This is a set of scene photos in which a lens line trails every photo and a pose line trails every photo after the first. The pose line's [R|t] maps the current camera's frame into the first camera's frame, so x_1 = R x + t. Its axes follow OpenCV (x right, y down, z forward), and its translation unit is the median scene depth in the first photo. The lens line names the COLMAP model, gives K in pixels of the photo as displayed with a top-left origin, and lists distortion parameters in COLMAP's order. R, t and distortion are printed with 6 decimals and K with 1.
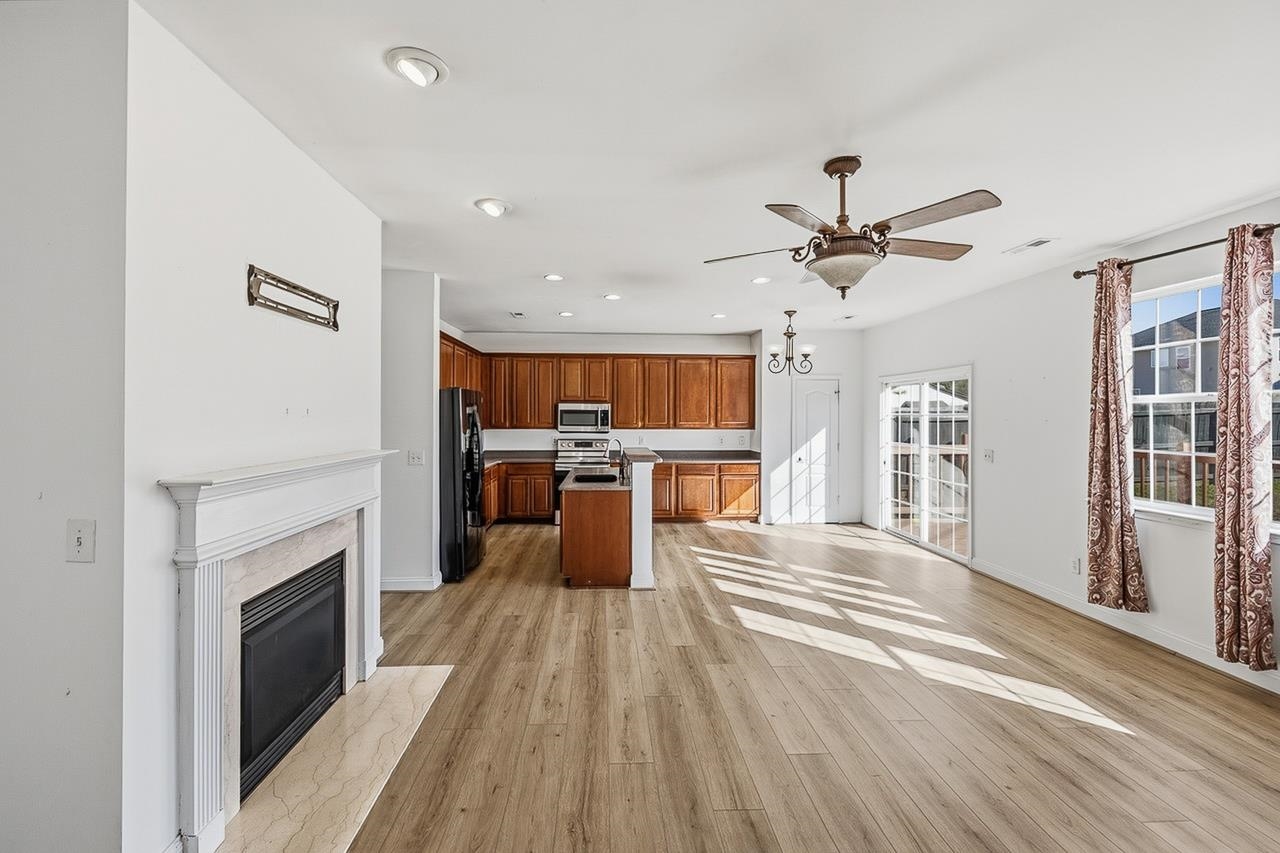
lens RADIAL K [[553.3, 0, 633.5], [0, 553.3, 416.4], [0, 0, 1]] dist [-0.001394, -0.000257]
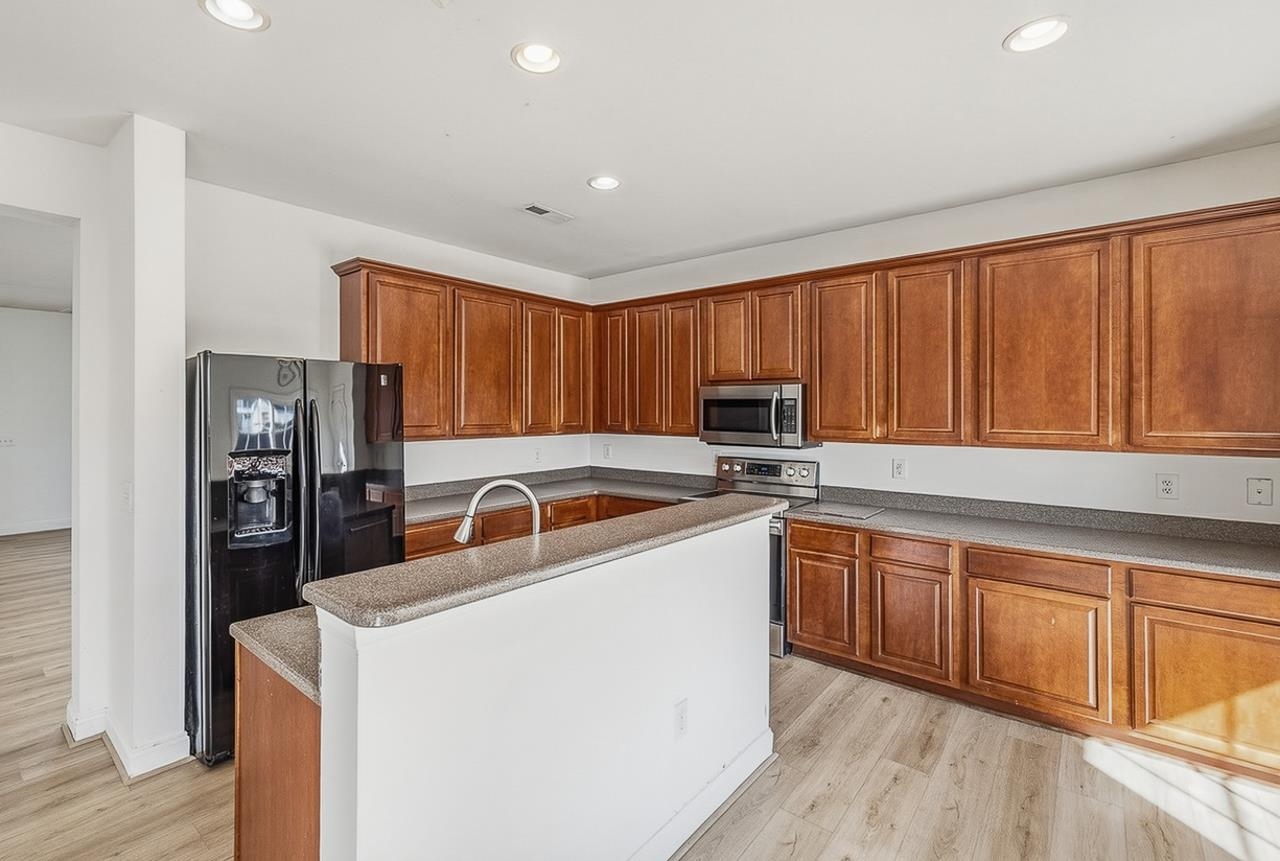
lens RADIAL K [[553.3, 0, 619.2], [0, 553.3, 411.8], [0, 0, 1]] dist [-0.001394, -0.000257]
pose [[0.728386, 0.000175, -0.685167, 0.158198], [0.001228, 0.999998, 0.001561, -0.001073], [0.685166, -0.001978, 0.728384, 0.573415]]
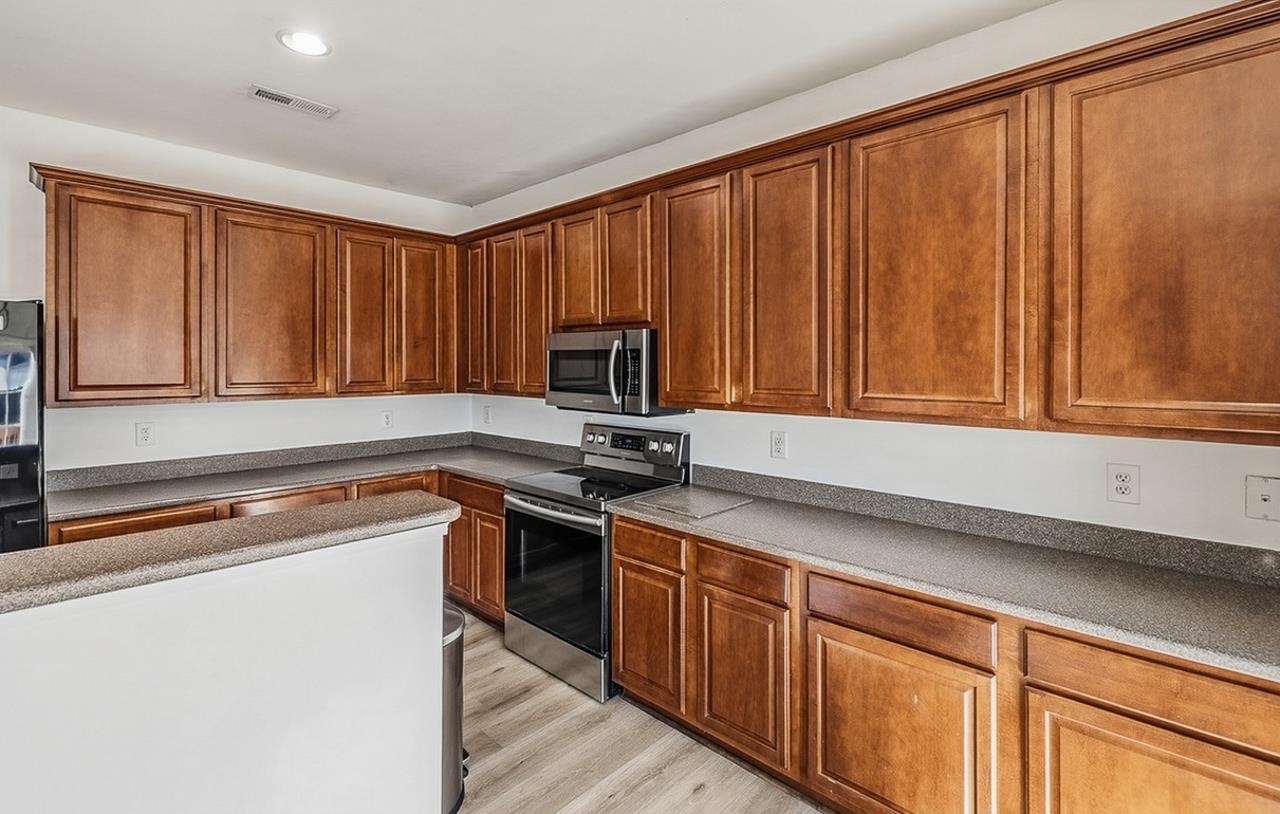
lens RADIAL K [[558.8, 0, 649.8], [0, 558.8, 370.7], [0, 0, 1]] dist [-0.000488, -0.001013]
pose [[0.689469, 0.005311, -0.724295, 0.202864], [0.000673, 0.999968, 0.007973, -0.000496], [0.724315, -0.005985, 0.689444, 0.773455]]
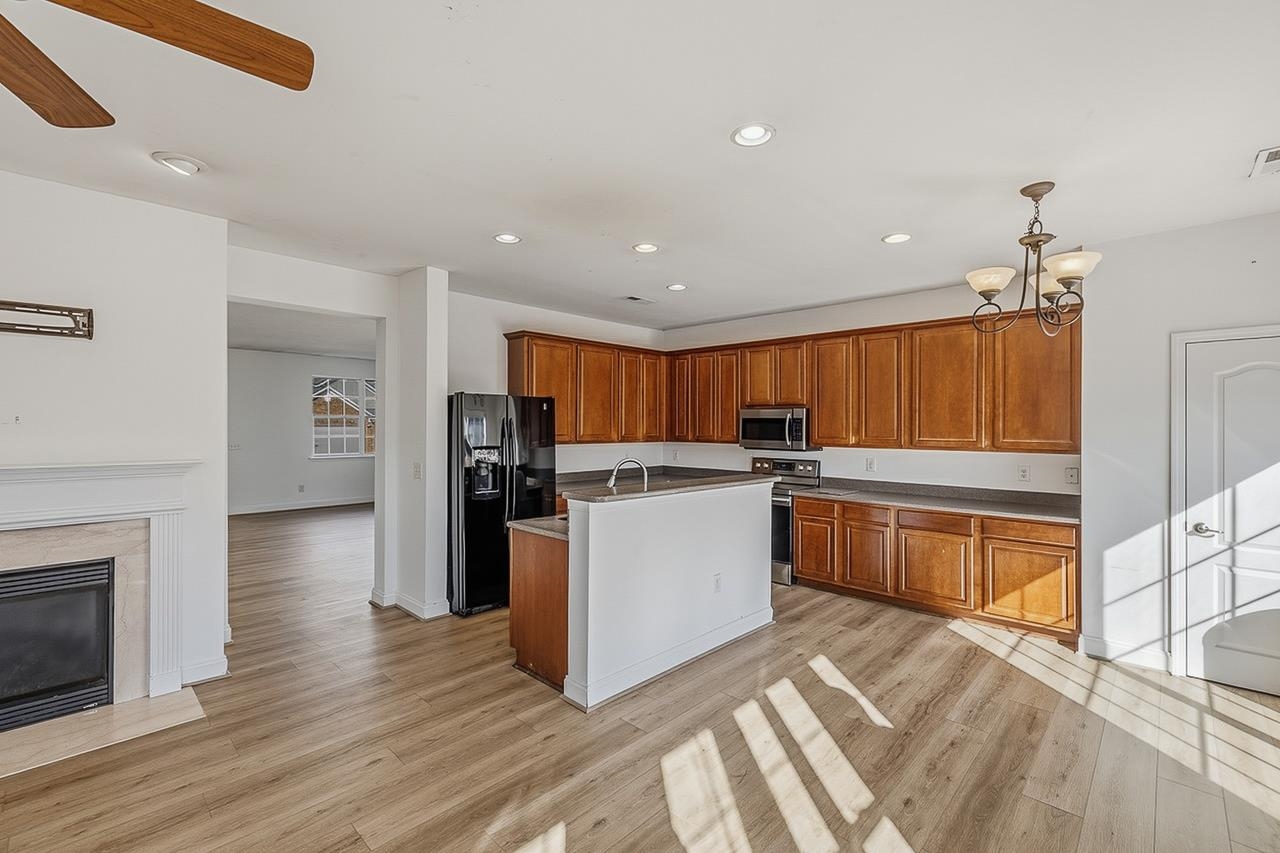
lens RADIAL K [[553.3, 0, 640.2], [0, 553.3, 425.5], [0, 0, 1]] dist [-0.001394, -0.000257]
pose [[0.674727, 0.000071, -0.738067, 0.324308], [-0.003064, 0.999992, -0.002705, 0.000560], [0.738061, 0.004087, 0.674722, 0.391572]]
